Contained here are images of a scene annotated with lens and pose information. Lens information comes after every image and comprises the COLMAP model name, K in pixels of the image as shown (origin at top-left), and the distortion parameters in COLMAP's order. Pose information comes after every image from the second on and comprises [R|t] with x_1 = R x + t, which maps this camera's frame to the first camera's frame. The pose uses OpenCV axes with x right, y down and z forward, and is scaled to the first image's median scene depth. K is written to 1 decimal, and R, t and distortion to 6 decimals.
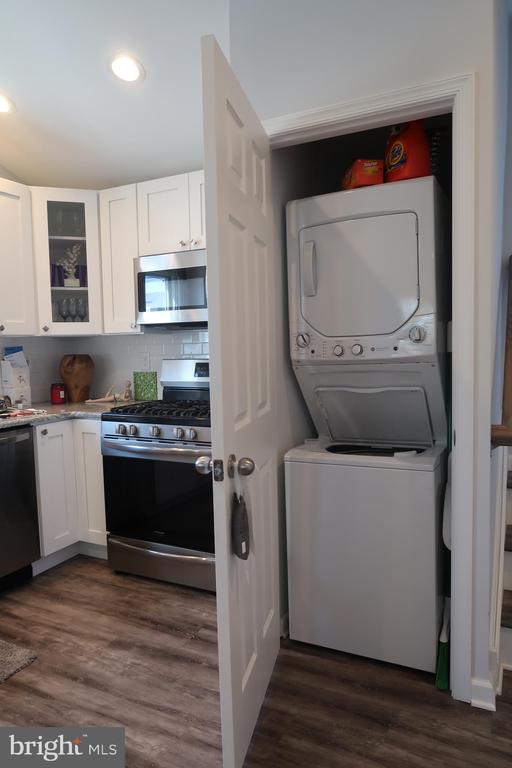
lens RADIAL K [[528.6, 0, 256.2], [0, 528.6, 385.8], [0, 0, 1]] dist [-0.030062, 0.014594]
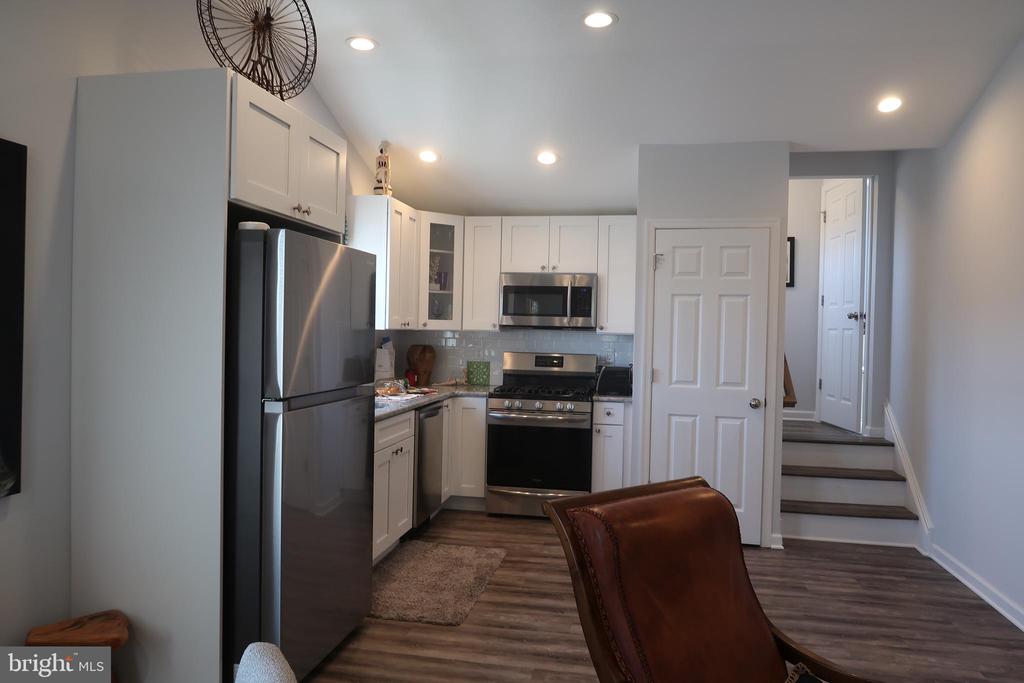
lens RADIAL K [[704.8, 0, 512.8], [0, 704.8, 340.2], [0, 0, 1]] dist [-0.030062, 0.014594]
pose [[0.956857, 0.040621, 0.287704, -0.677401], [-0.022116, 0.997489, -0.067284, 0.036071], [-0.289715, 0.058018, 0.955353, -0.642226]]
